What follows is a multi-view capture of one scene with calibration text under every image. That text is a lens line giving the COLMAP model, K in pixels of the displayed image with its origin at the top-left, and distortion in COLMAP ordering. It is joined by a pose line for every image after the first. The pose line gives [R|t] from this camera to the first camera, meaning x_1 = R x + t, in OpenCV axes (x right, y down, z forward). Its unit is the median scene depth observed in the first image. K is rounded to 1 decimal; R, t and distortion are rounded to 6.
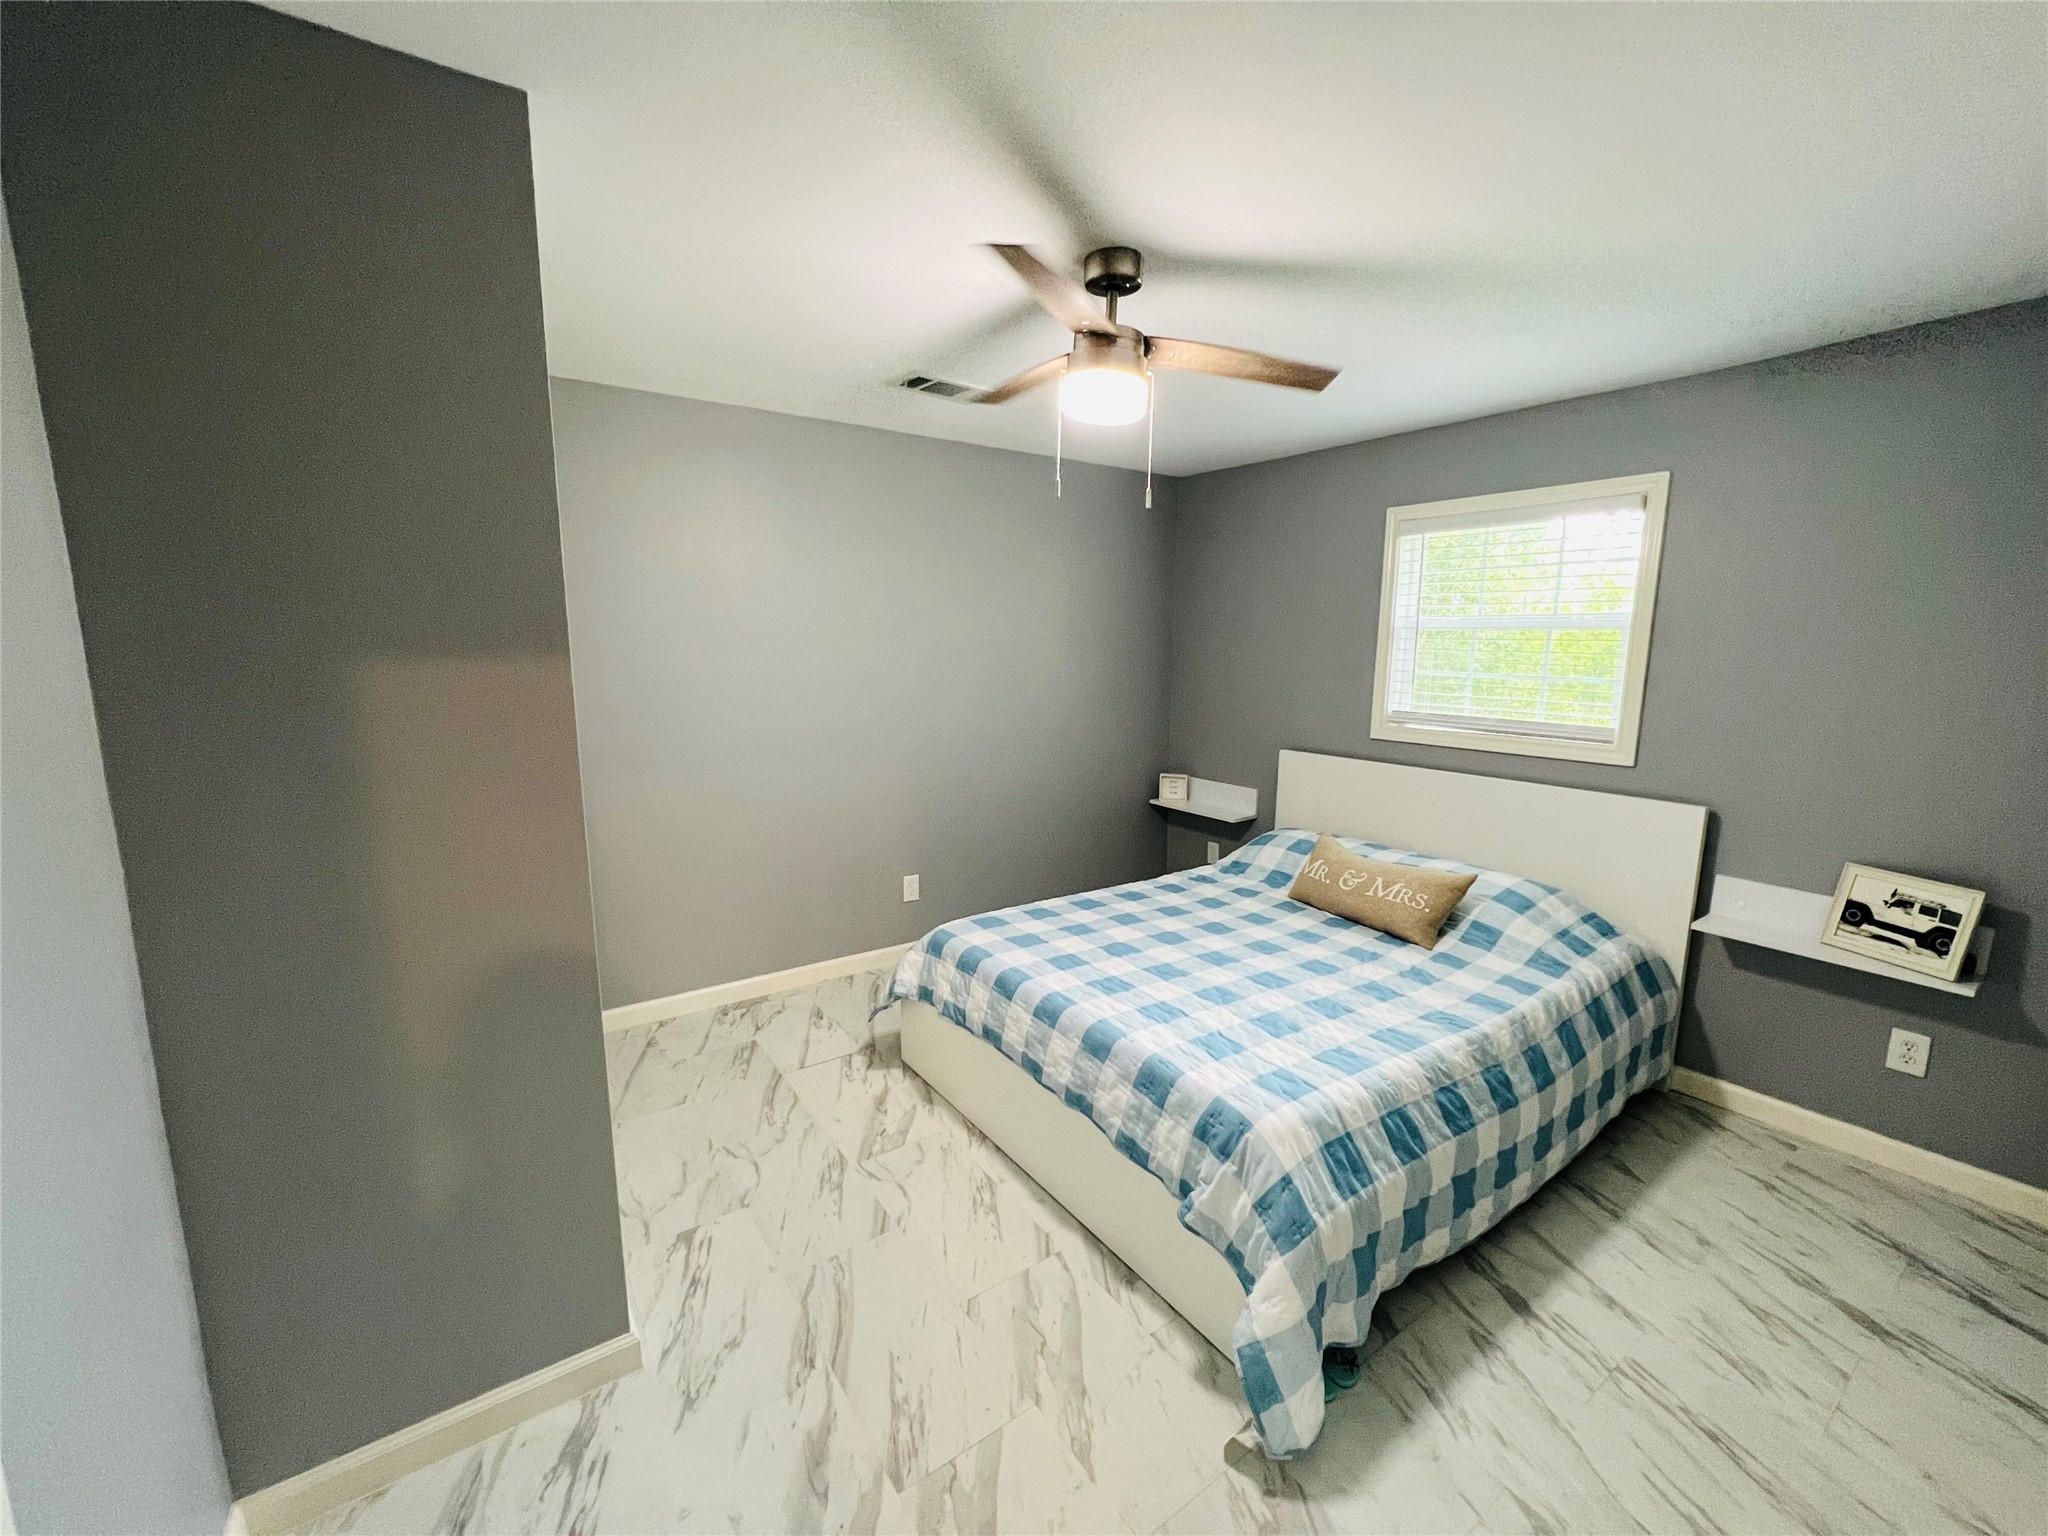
lens RADIAL K [[821.7, 0, 1011.9], [0, 821.7, 771.2], [0, 0, 1]] dist [0.003402, 0.000884]
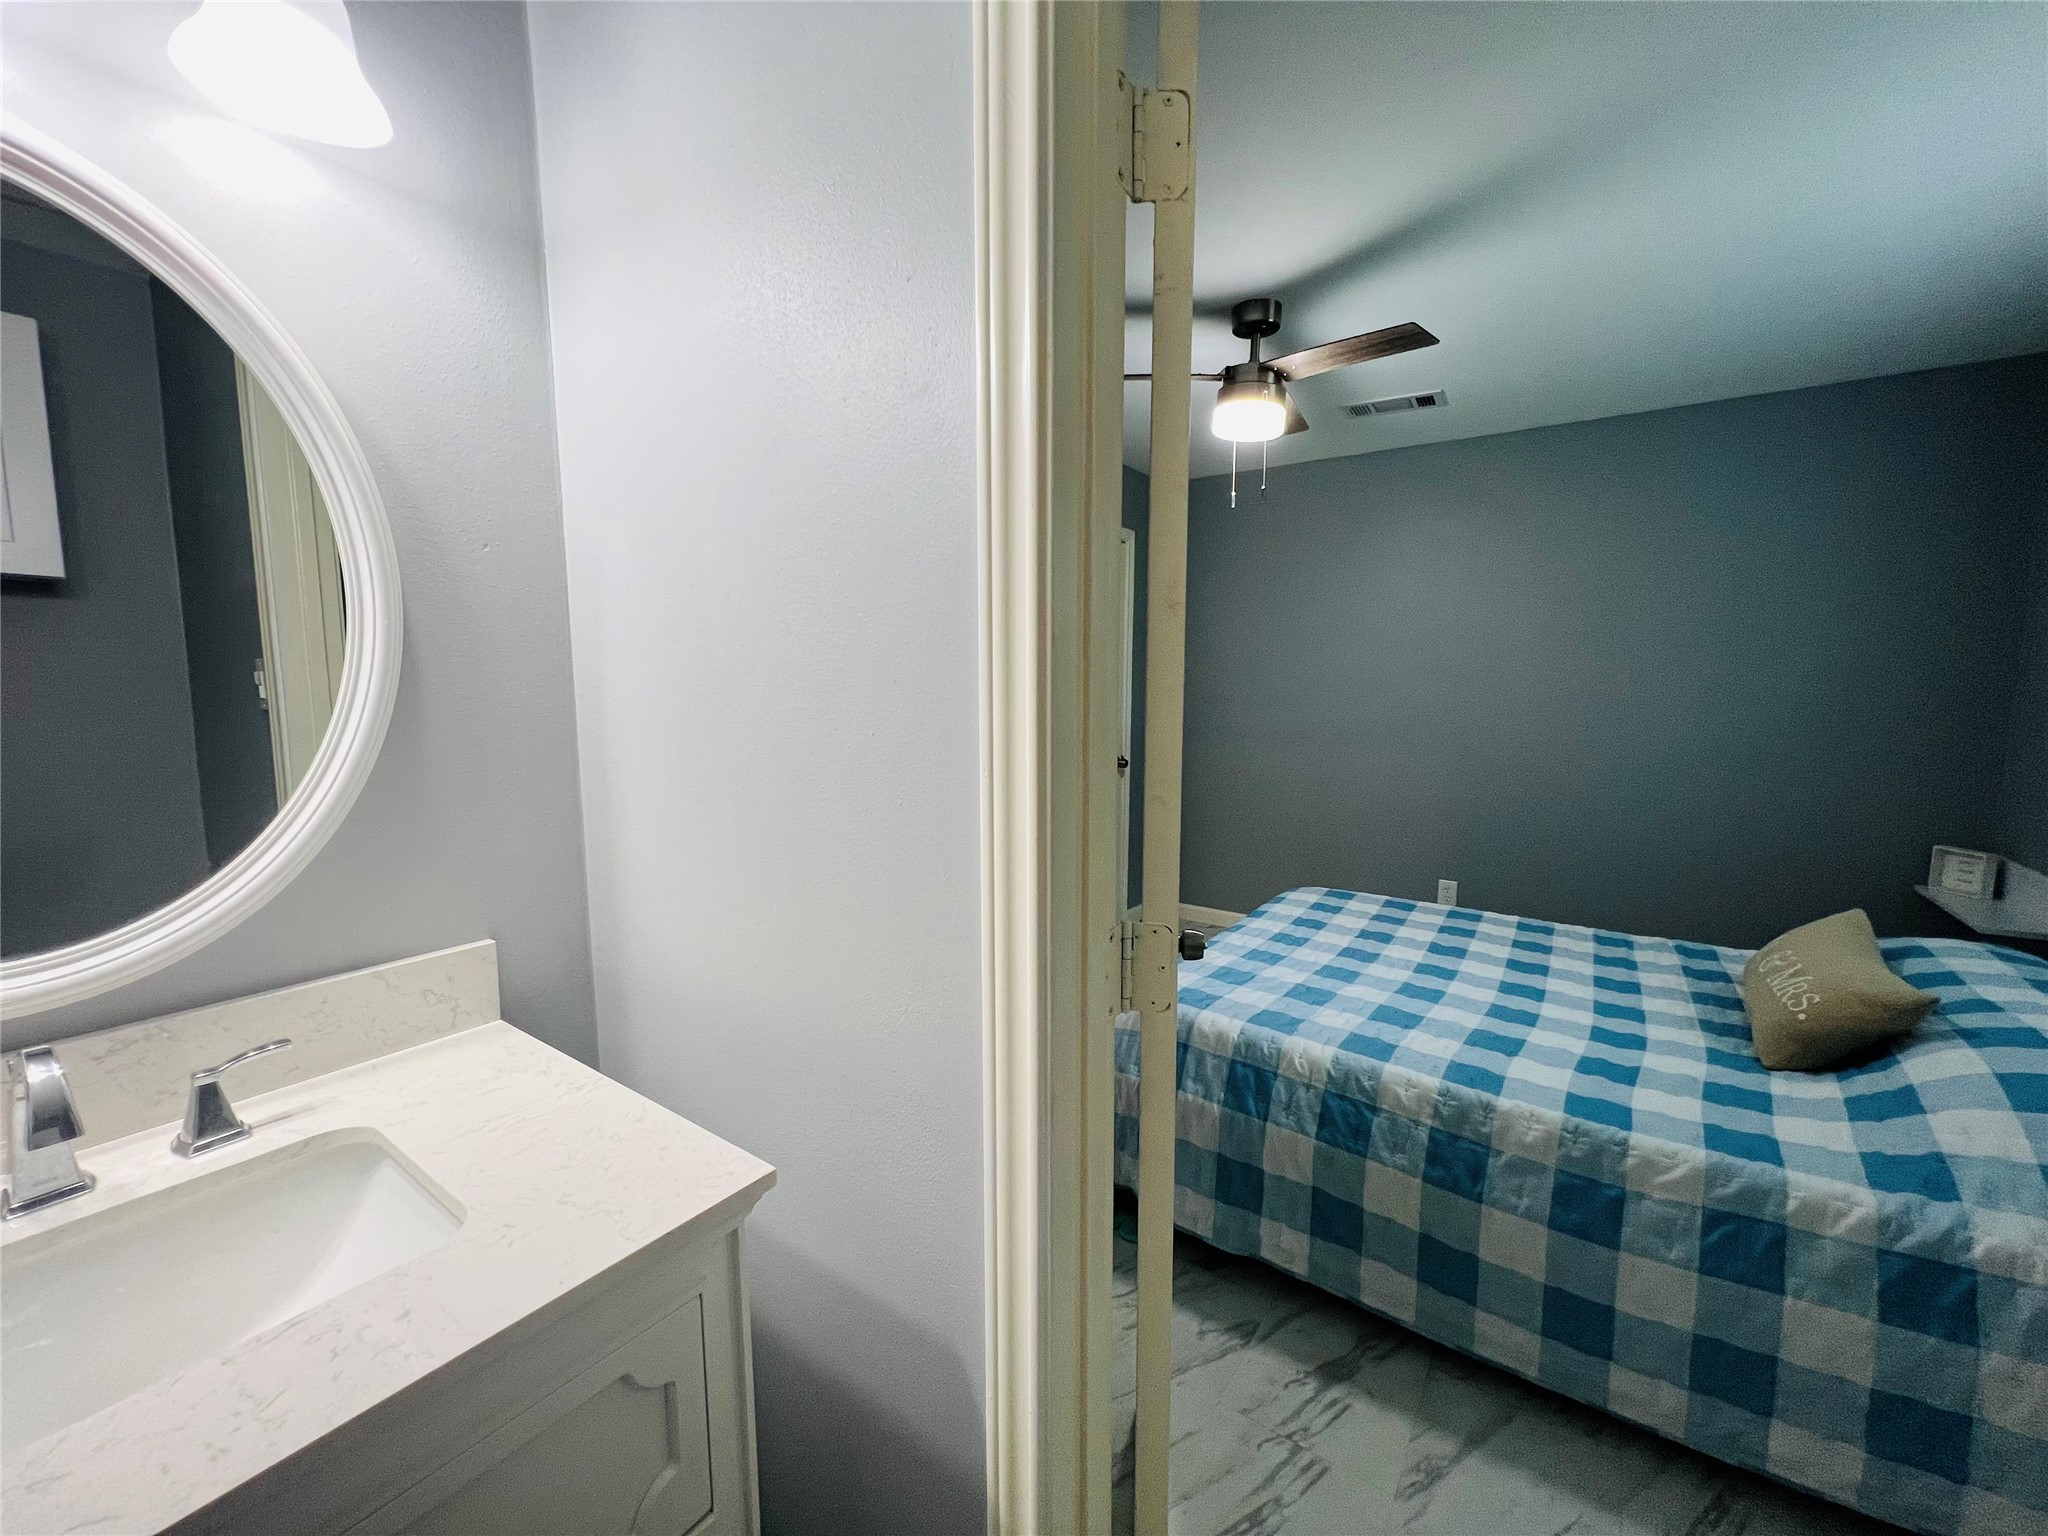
lens RADIAL K [[816.7, 0, 1034.0], [0, 816.7, 771.0], [0, 0, 1]] dist [-0.000705, 0.000319]
pose [[0.351021, 0.102089, -0.930786, 0.996009], [-0.152409, 0.987012, 0.050780, 0.038685], [0.923881, 0.124035, 0.362021, 0.277733]]
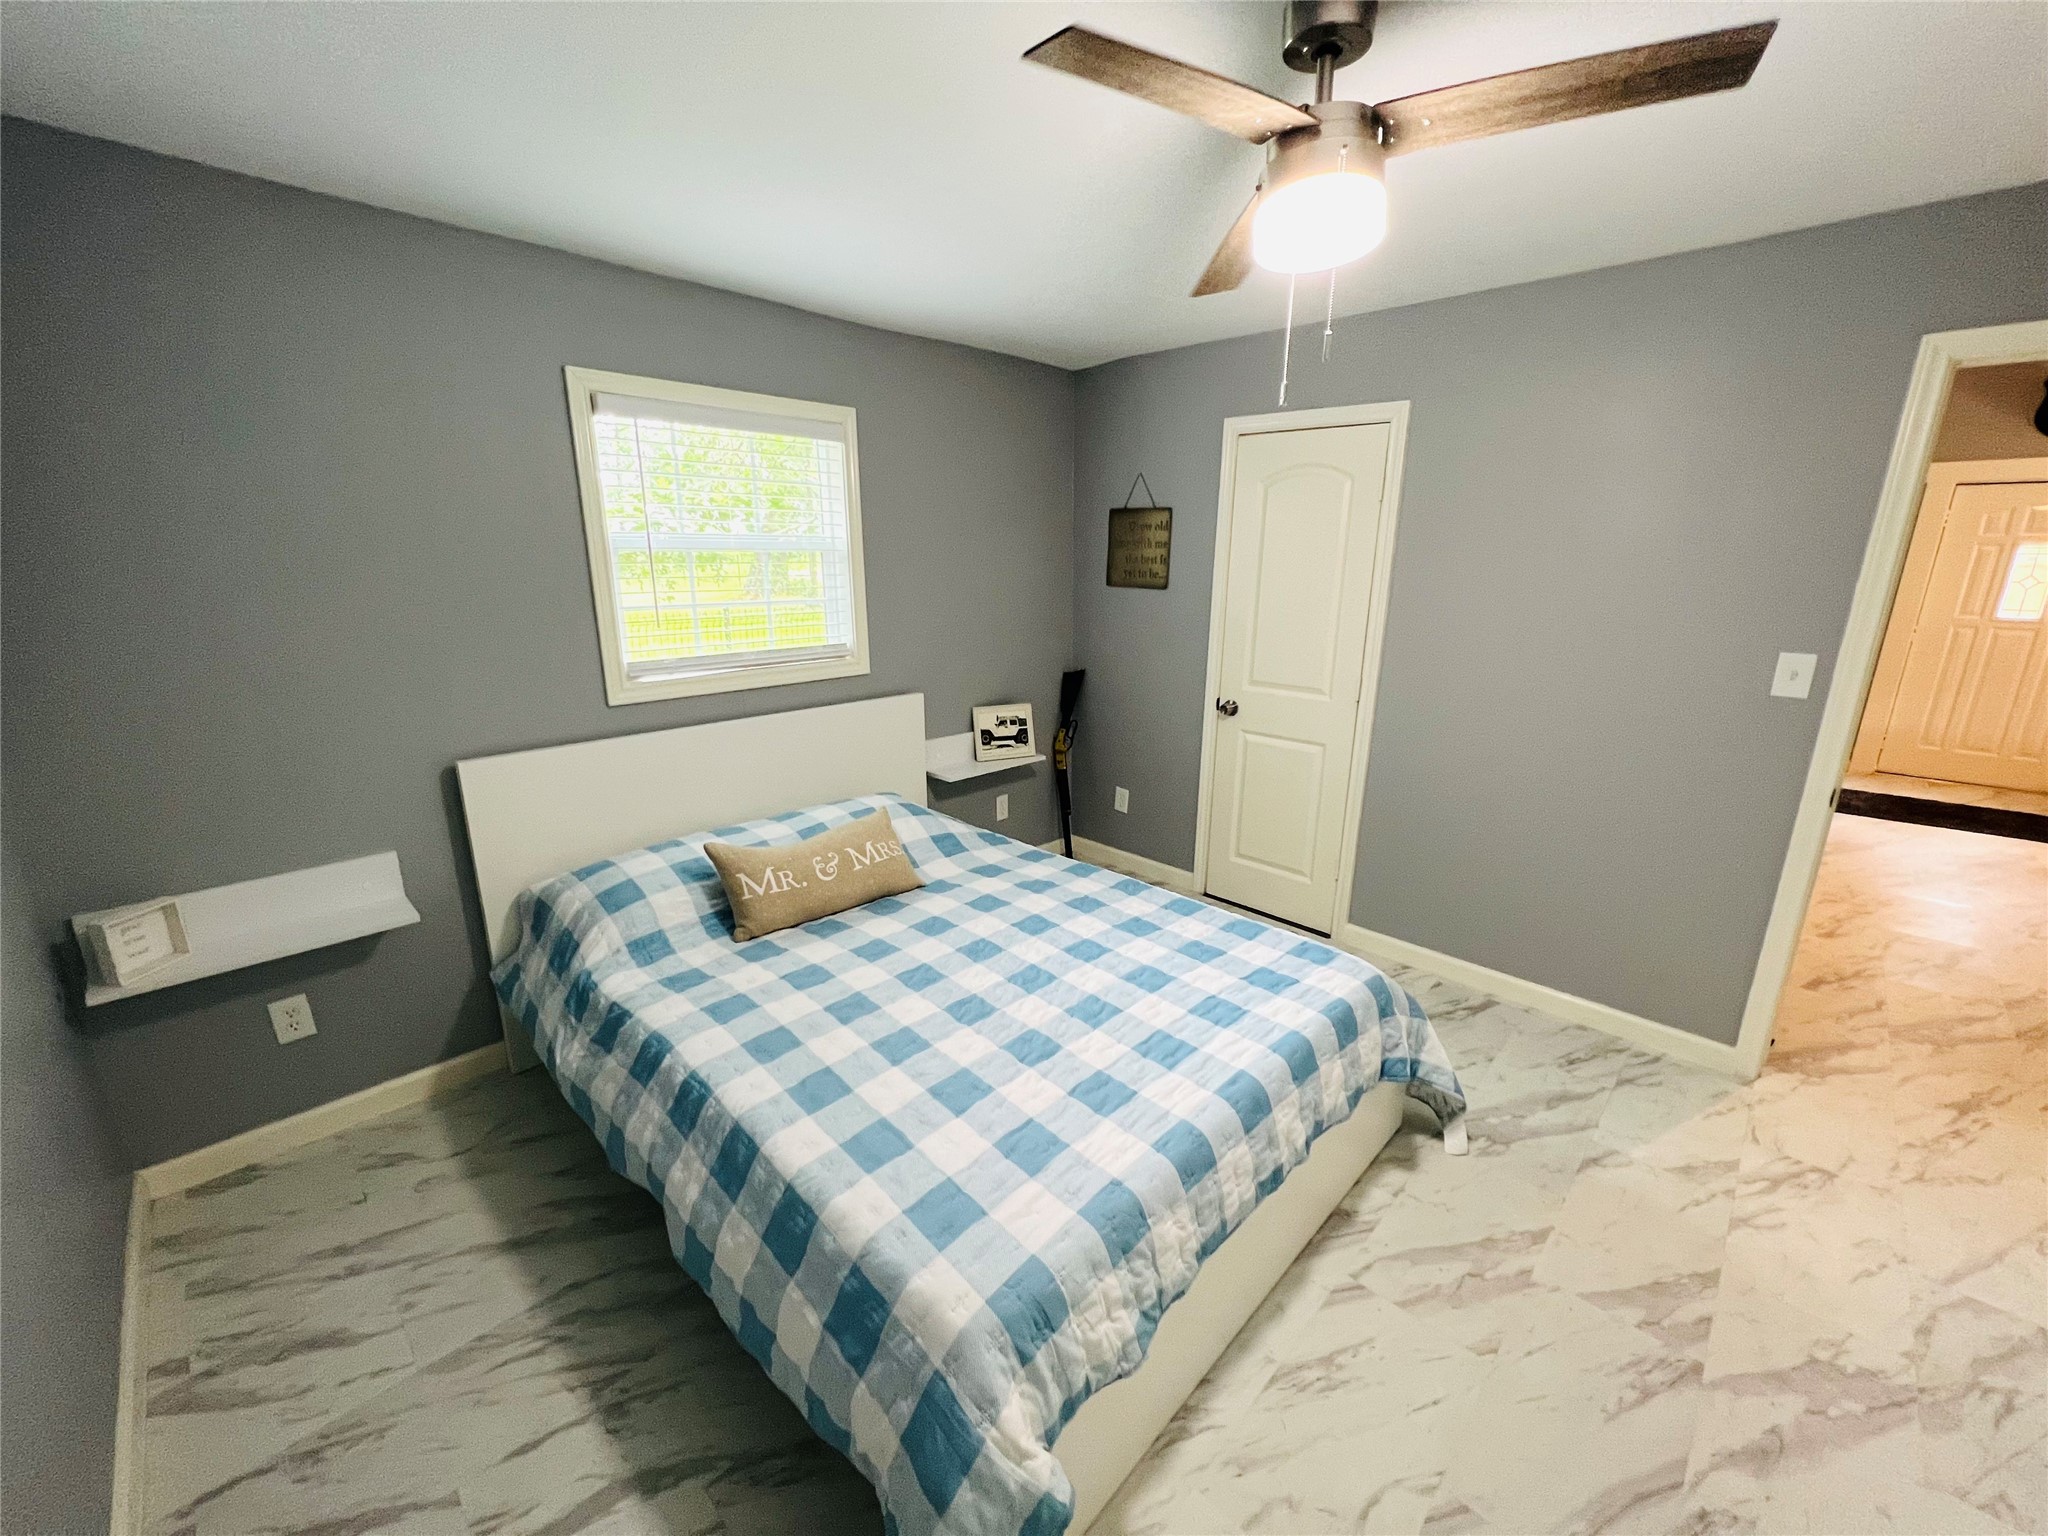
lens RADIAL K [[816.7, 0, 1034.0], [0, 816.7, 771.0], [0, 0, 1]] dist [-0.000705, 0.000319]
pose [[-0.202096, -0.262910, 0.943417, -0.499470], [0.151466, 0.943313, 0.295328, -0.220125], [-0.967582, 0.202580, -0.150818, 1.194466]]
